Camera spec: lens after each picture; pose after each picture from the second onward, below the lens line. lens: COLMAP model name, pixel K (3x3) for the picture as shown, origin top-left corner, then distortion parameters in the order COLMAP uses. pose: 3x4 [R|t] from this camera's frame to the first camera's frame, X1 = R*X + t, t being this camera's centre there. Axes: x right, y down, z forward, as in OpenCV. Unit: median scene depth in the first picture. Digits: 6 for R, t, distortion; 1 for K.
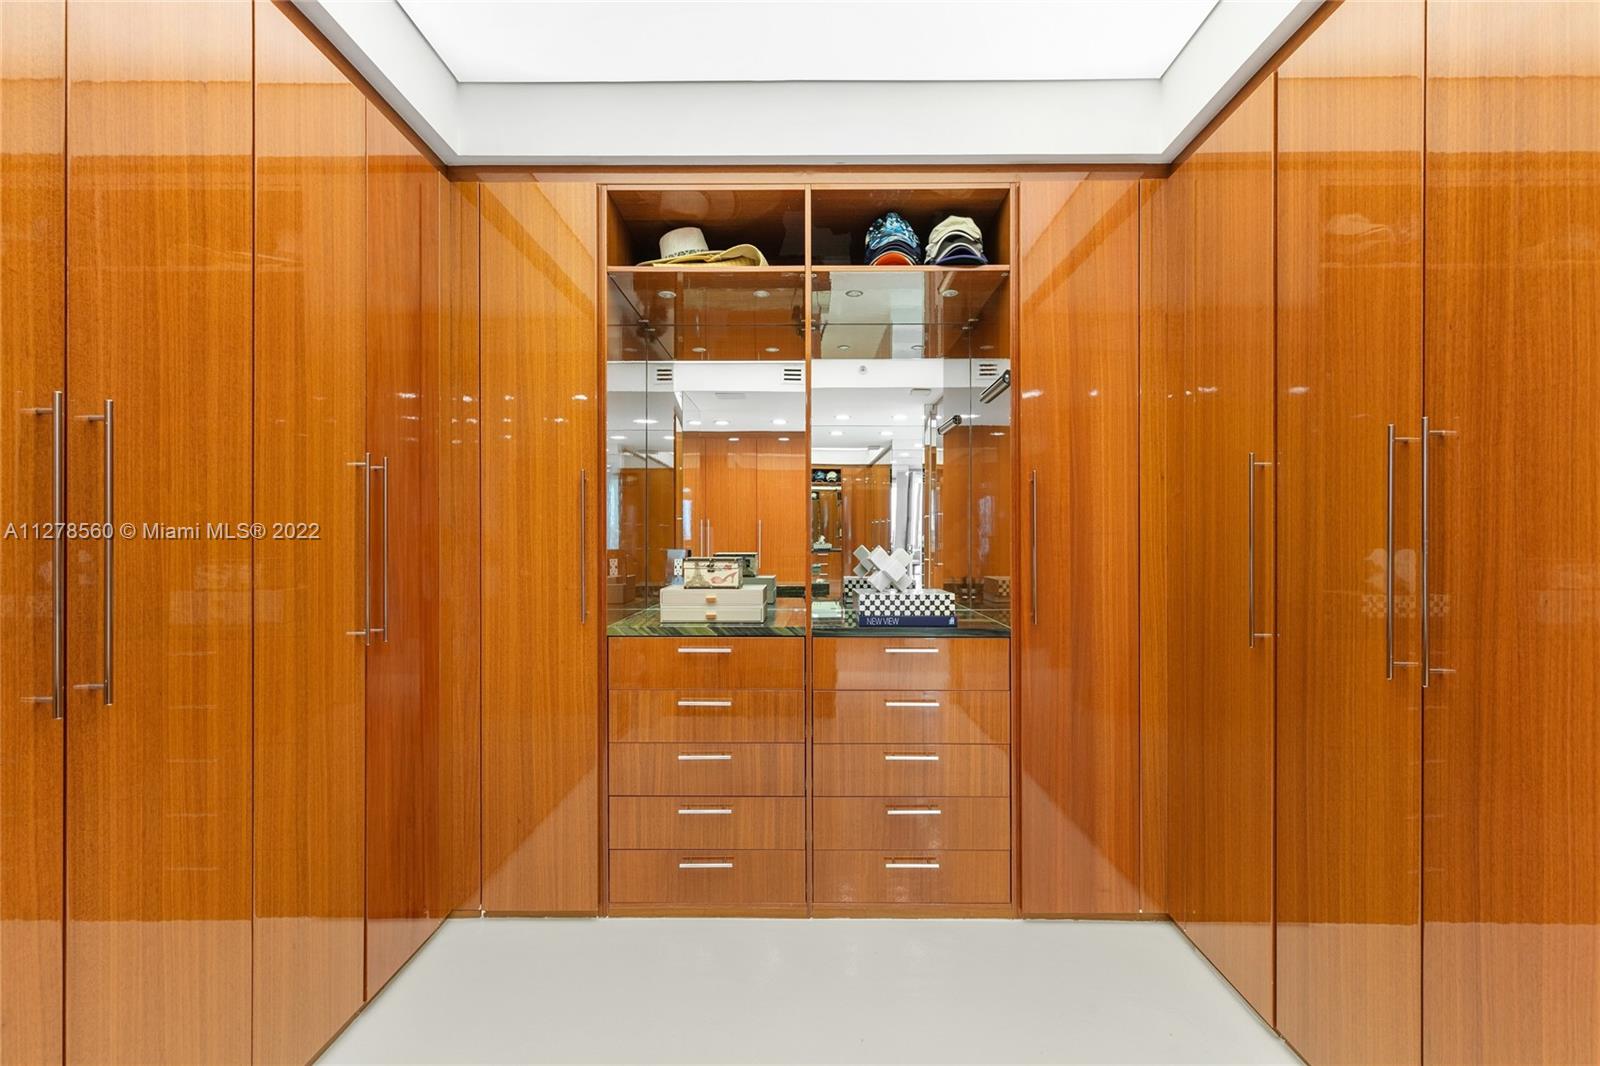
lens RADIAL K [[723.8, 0, 806.0], [0, 723.8, 537.7], [0, 0, 1]] dist [0.004549, -0.000731]
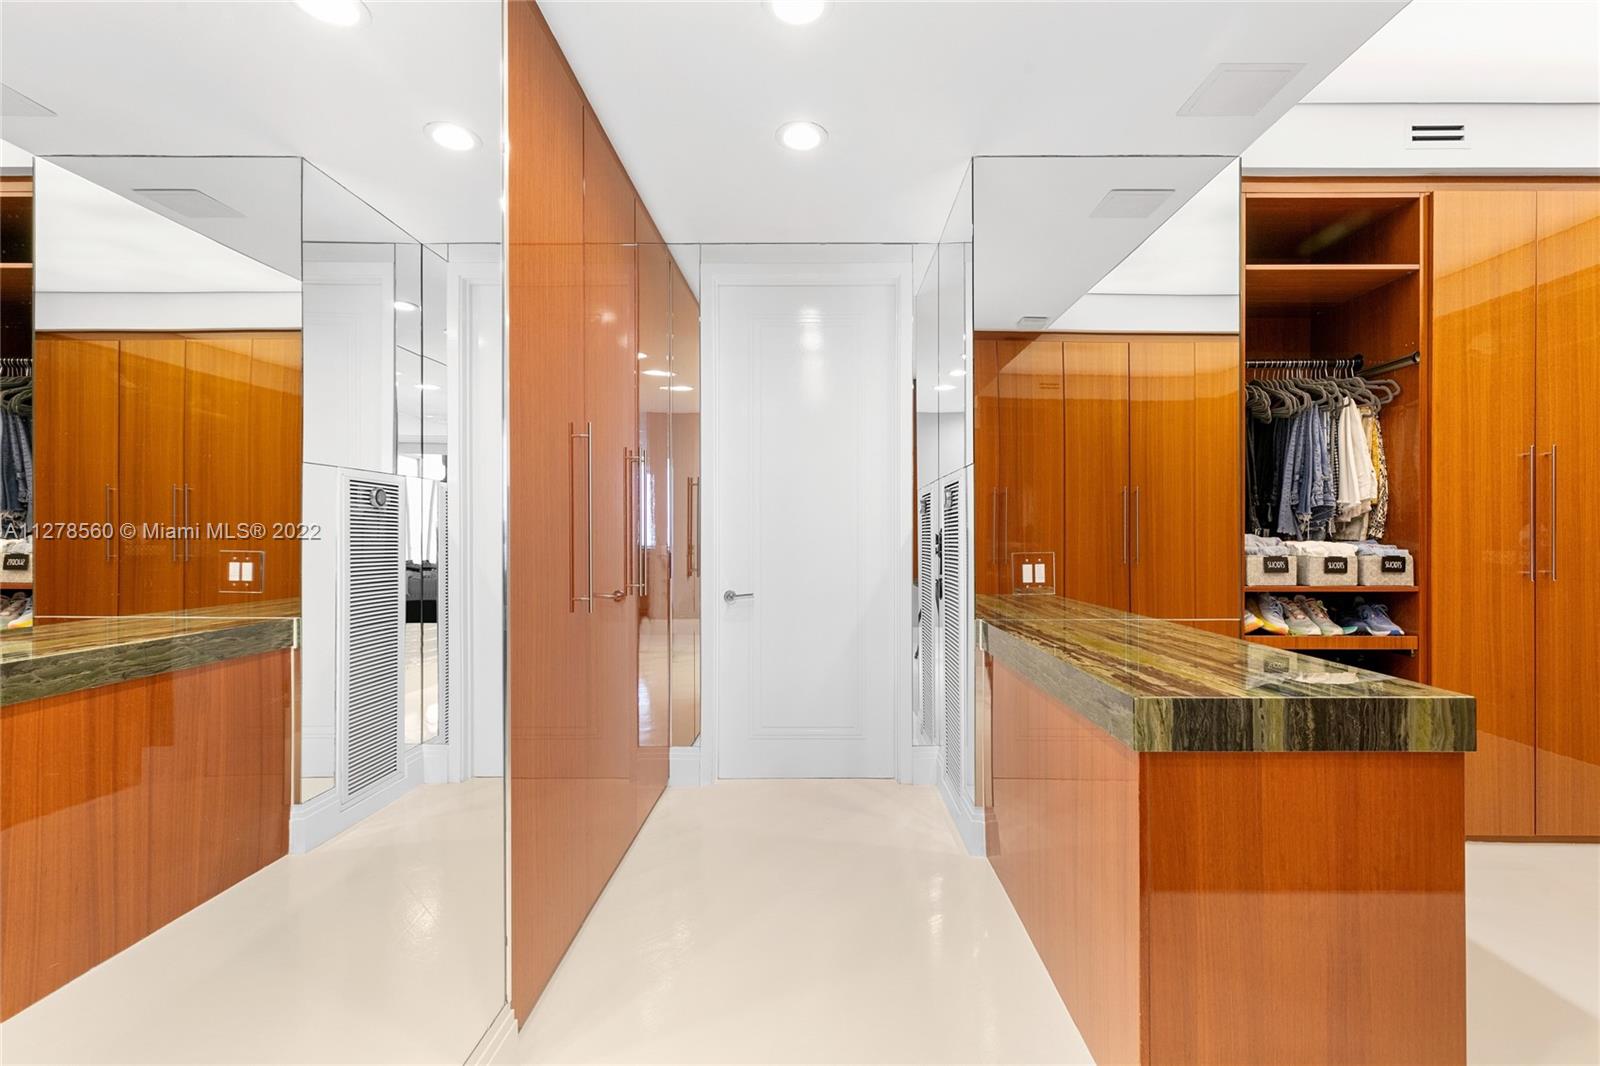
lens RADIAL K [[723.8, 0, 807.2], [0, 723.8, 533.9], [0, 0, 1]] dist [0.004549, -0.000731]
pose [[0.013435, -0.001857, -0.999908, 0.622315], [0.000640, 0.999998, -0.001848, 0.043780], [0.999910, -0.000615, 0.013437, -0.664159]]
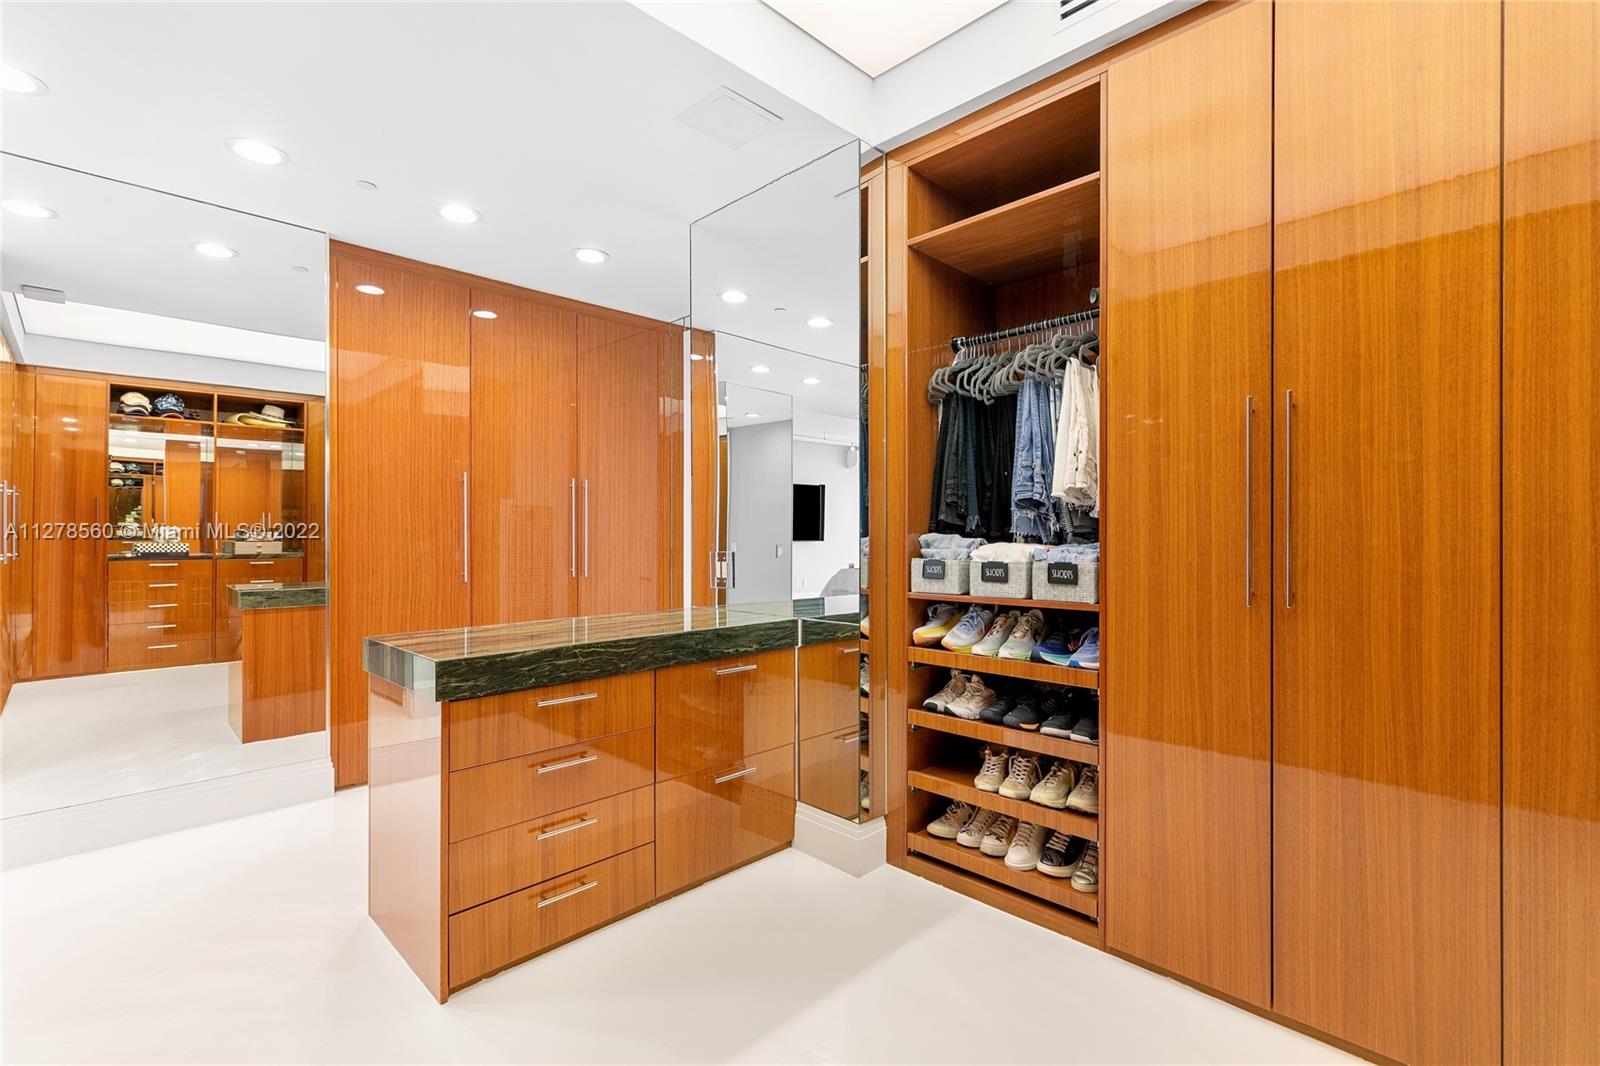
lens RADIAL K [[723.8, 0, 809.4], [0, 723.8, 533.2], [0, 0, 1]] dist [0.004549, -0.000731]
pose [[-0.698453, -0.003566, -0.715647, 0.338192], [0.000586, 0.999984, -0.005555, 0.045823], [0.715656, -0.004299, -0.698440, 0.645786]]
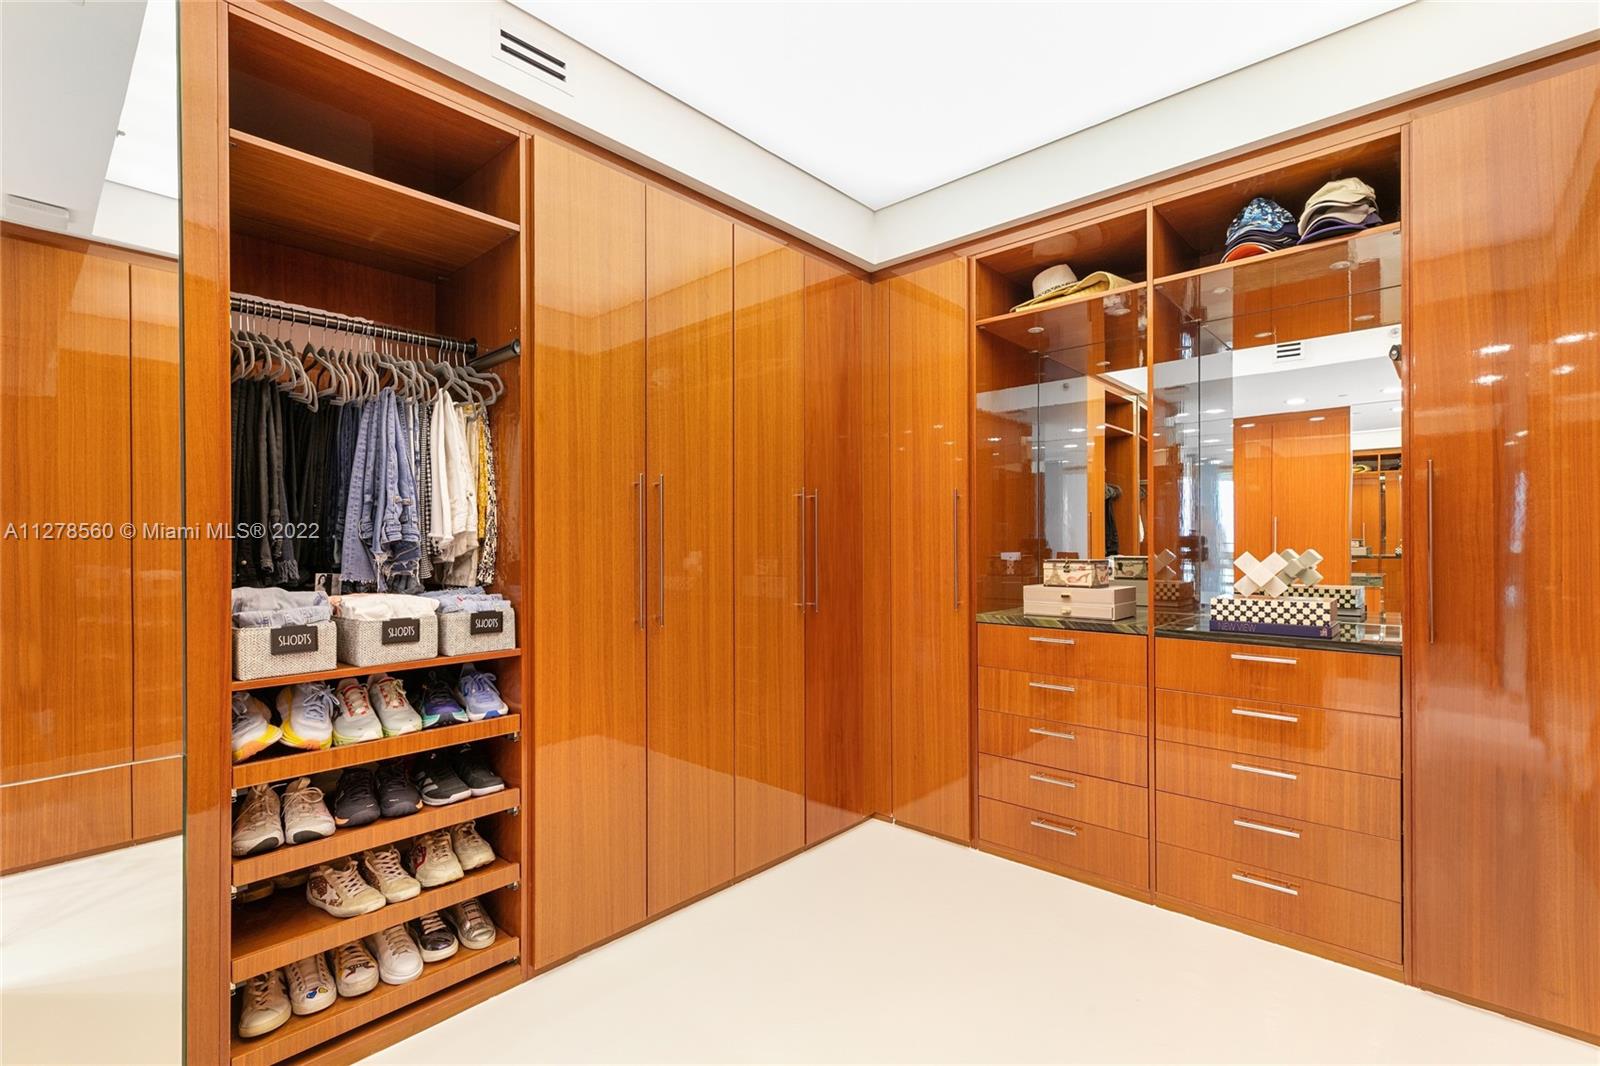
lens RADIAL K [[723.8, 0, 799.8], [0, 723.8, 545.7], [0, 0, 1]] dist [0.004549, -0.000731]
pose [[0.744368, -0.001110, -0.667768, 0.325159], [0.004457, 0.999985, 0.003306, 0.000661], [0.667754, -0.005437, 0.744362, -0.115926]]
